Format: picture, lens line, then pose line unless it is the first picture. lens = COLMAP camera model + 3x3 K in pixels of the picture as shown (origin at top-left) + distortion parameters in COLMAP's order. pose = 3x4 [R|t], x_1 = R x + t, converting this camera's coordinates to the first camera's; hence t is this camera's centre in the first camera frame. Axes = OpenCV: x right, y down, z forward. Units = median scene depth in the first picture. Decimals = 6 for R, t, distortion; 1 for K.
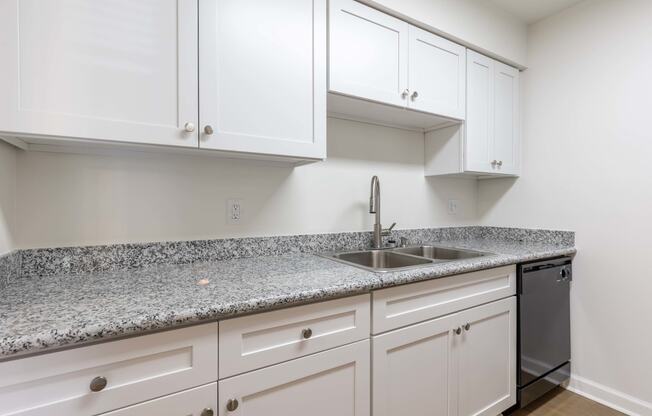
lens RADIAL K [[307.7, 0, 326.0], [0, 307.7, 208.0], [0, 0, 1]] dist [-0.001195, -0.000076]
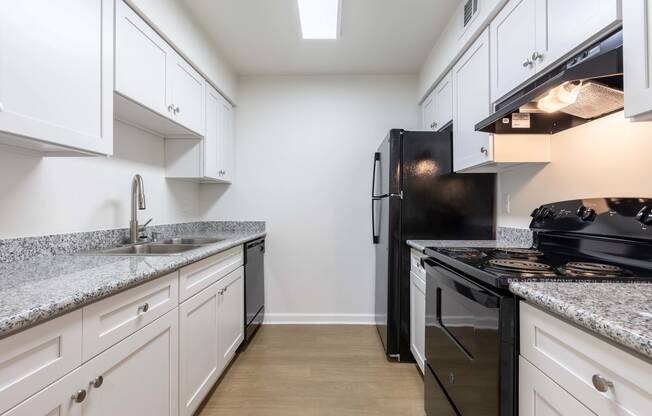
lens RADIAL K [[307.7, 0, 326.0], [0, 307.7, 208.0], [0, 0, 1]] dist [-0.001195, -0.000076]
pose [[0.550455, -0.002595, 0.834861, -0.370978], [0.009099, 0.999954, -0.002891, 0.019823], [-0.834815, 0.009187, 0.550453, -0.129241]]
